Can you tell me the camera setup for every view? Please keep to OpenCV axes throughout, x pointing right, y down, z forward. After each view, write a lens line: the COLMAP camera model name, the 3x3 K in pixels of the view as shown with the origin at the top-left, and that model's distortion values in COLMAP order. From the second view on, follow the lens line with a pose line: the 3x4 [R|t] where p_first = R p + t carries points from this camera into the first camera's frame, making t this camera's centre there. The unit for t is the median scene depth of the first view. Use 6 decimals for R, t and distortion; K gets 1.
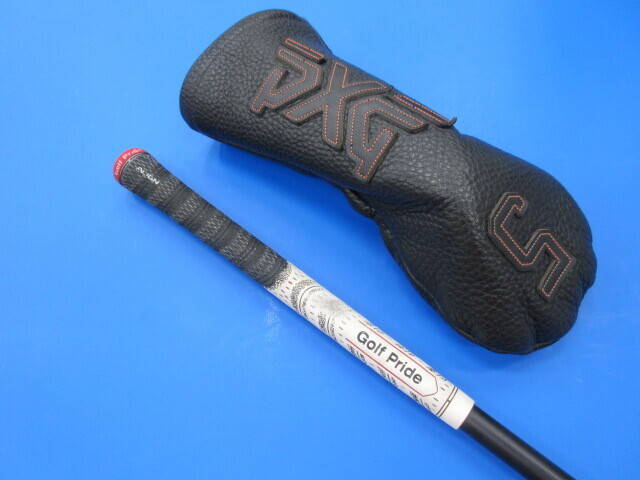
lens RADIAL K [[421.7, 0, 322.8], [0, 421.7, 240.0], [0, 0, 1]] dist [0.002234, 0.000249]
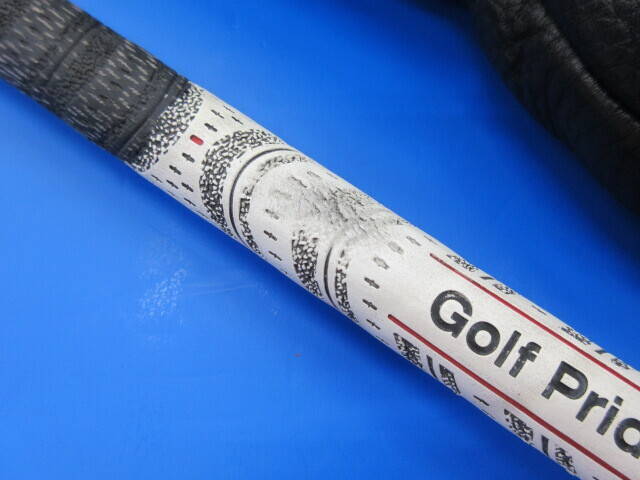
lens RADIAL K [[421.7, 0, 320.6], [0, 421.7, 241.1], [0, 0, 1]] dist [0.002234, 0.000249]
pose [[0.997704, -0.037631, 0.056314, -0.007393], [0.026403, 0.981764, 0.188263, 0.122883], [-0.062372, -0.186344, 0.980503, 0.707439]]
